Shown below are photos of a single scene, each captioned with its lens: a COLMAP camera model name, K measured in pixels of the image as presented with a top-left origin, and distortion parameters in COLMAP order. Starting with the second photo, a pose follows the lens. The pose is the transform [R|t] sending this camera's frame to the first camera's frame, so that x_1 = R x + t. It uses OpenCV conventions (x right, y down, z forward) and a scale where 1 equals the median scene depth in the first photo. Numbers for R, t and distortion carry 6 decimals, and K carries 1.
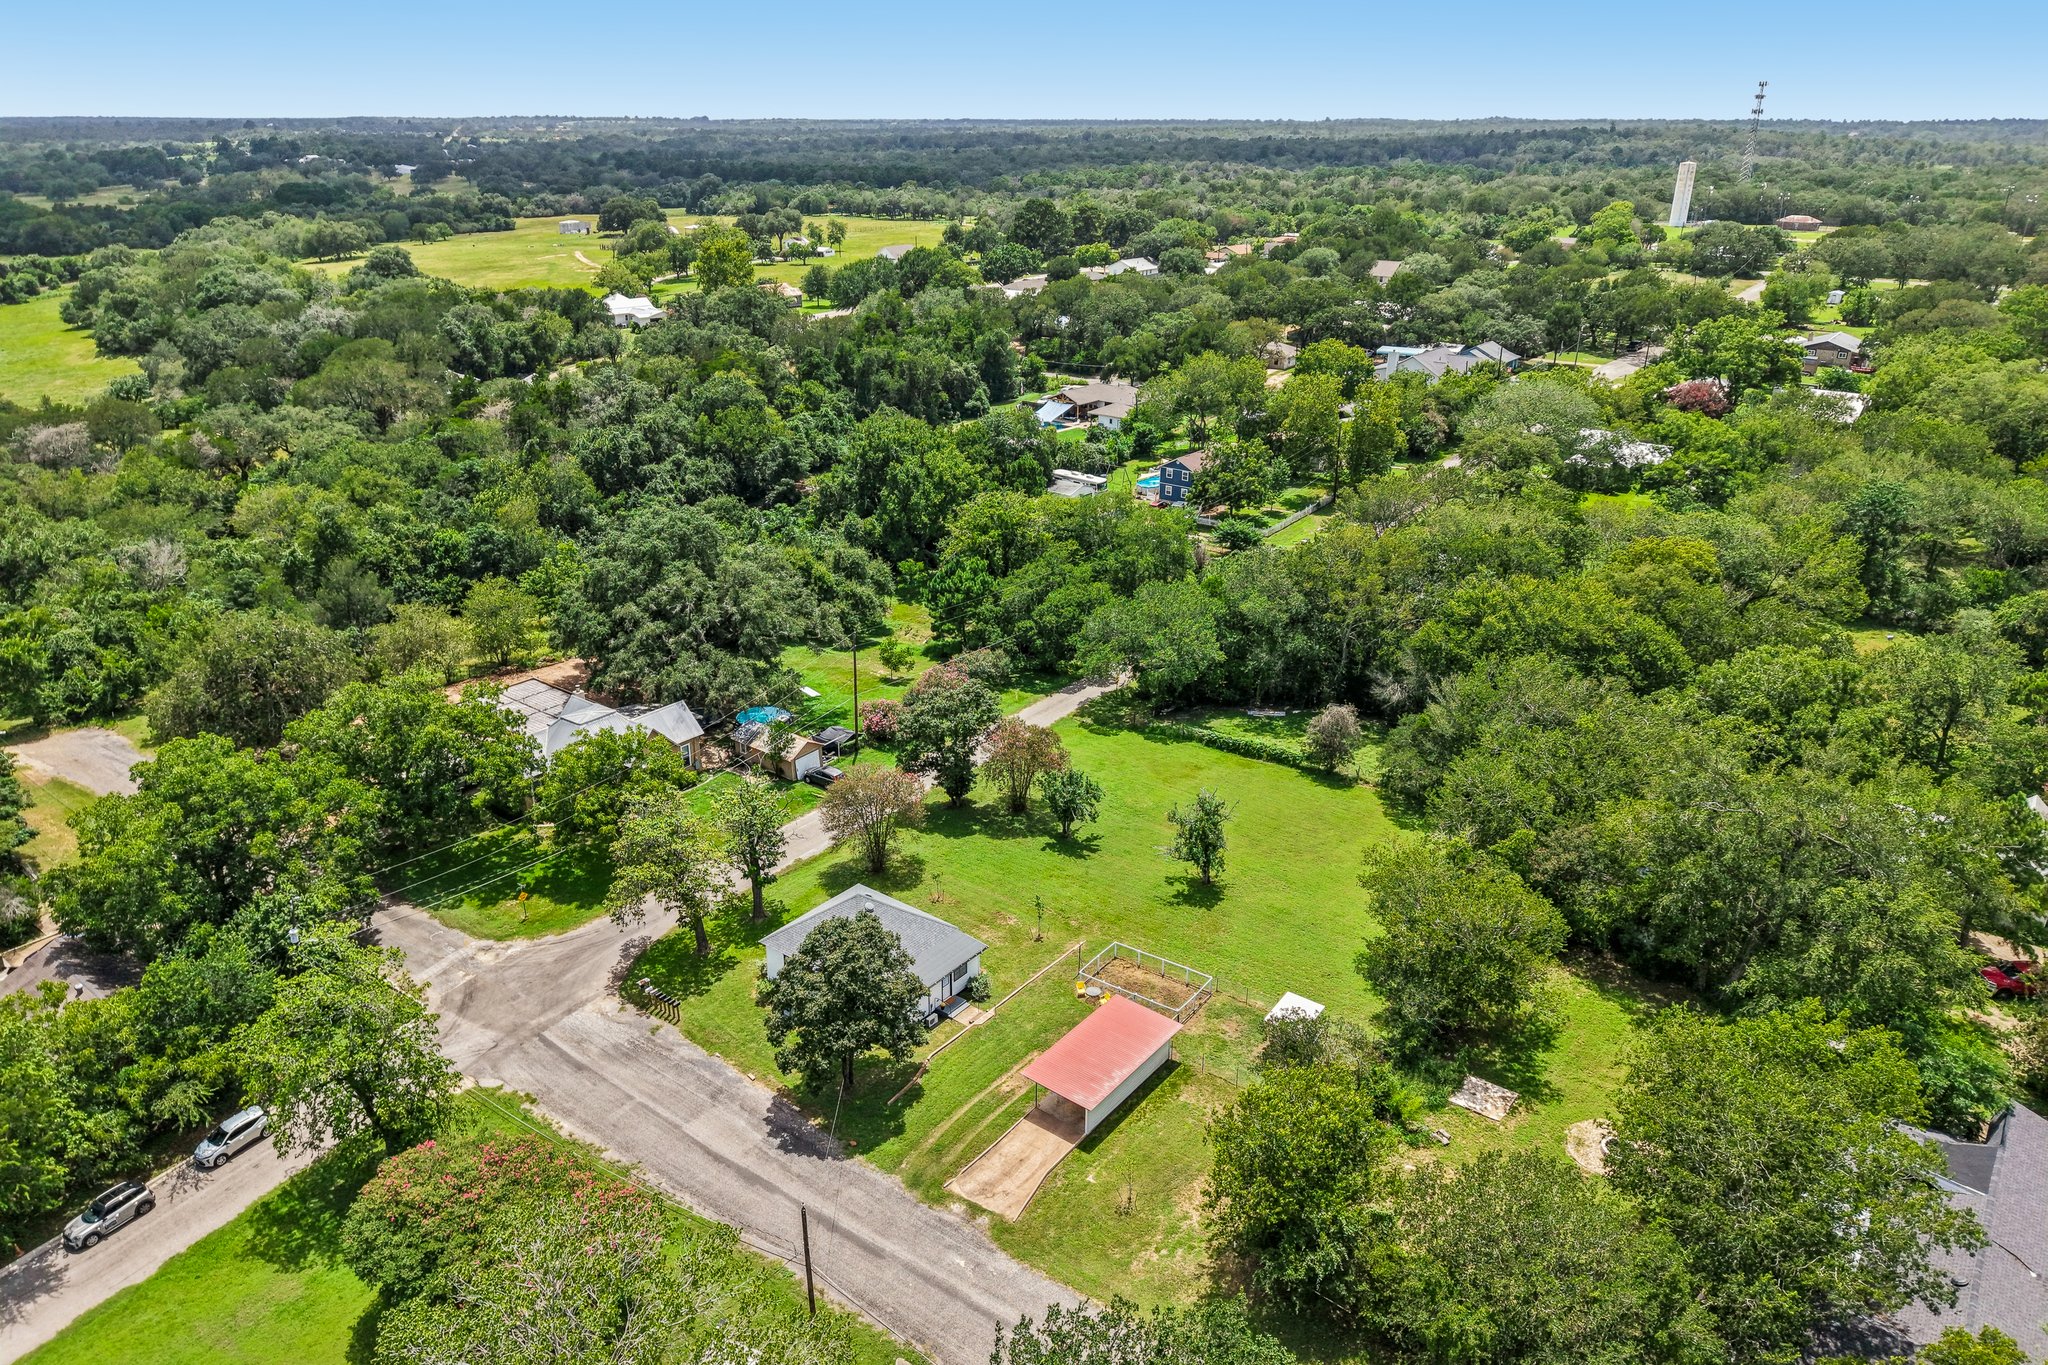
lens RADIAL K [[1377.1, 0, 1024.0], [0, 1377.1, 682.5], [0, 0, 1]] dist [0.032504, -0.044826]
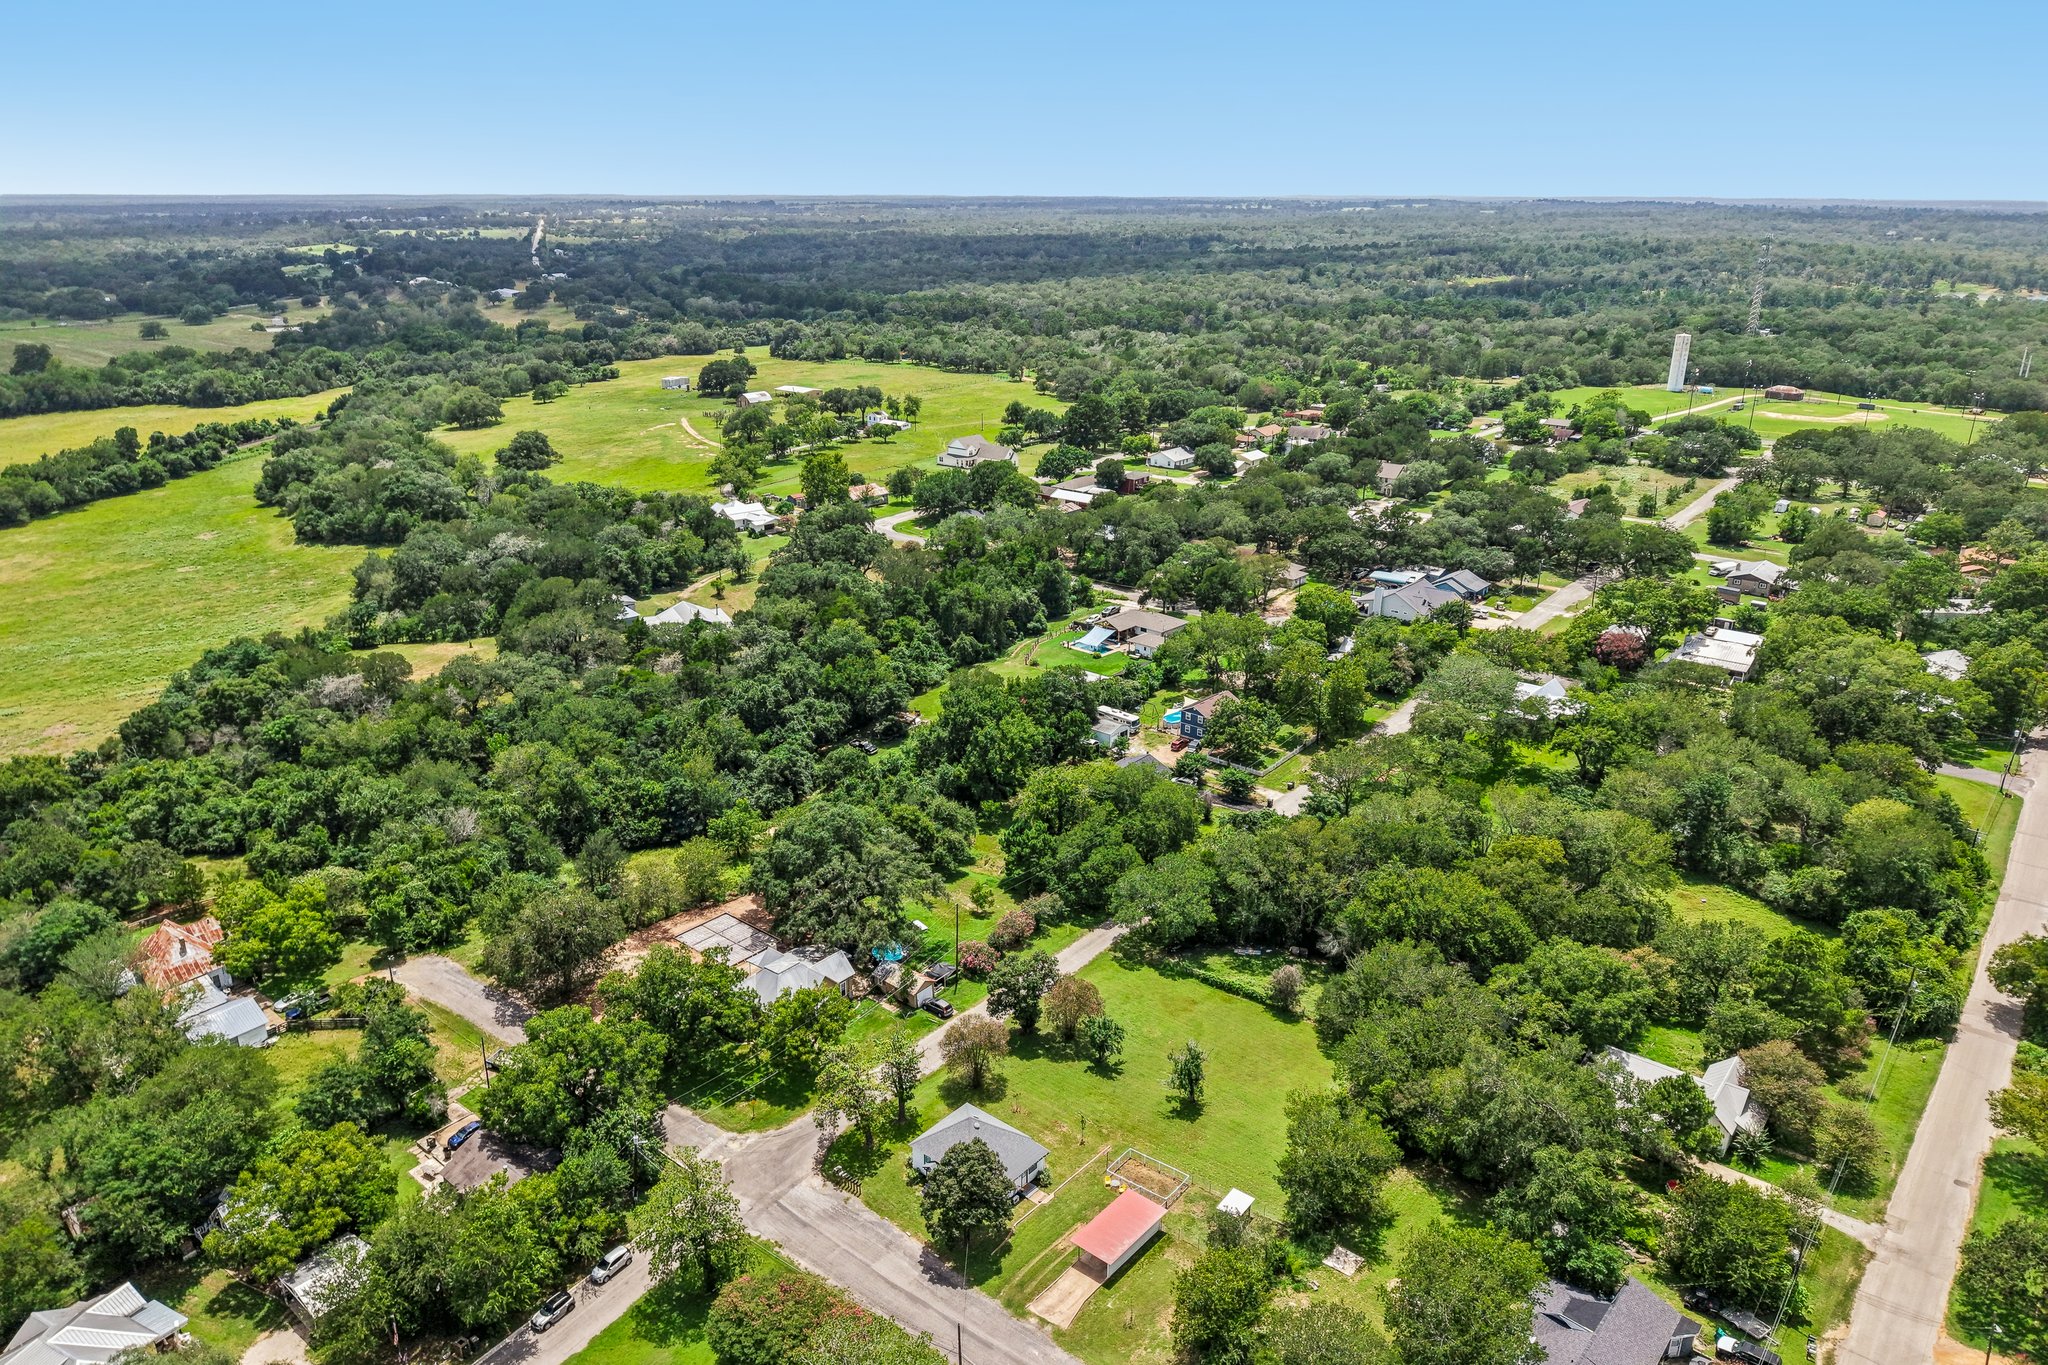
lens RADIAL K [[1377.1, 0, 1024.0], [0, 1377.1, 682.5], [0, 0, 1]] dist [0.032504, -0.044826]
pose [[0.999301, 0.011259, -0.035638, -0.003728], [-0.012801, 0.998979, -0.043333, -0.207341], [0.035114, 0.043759, 0.998425, -0.464013]]
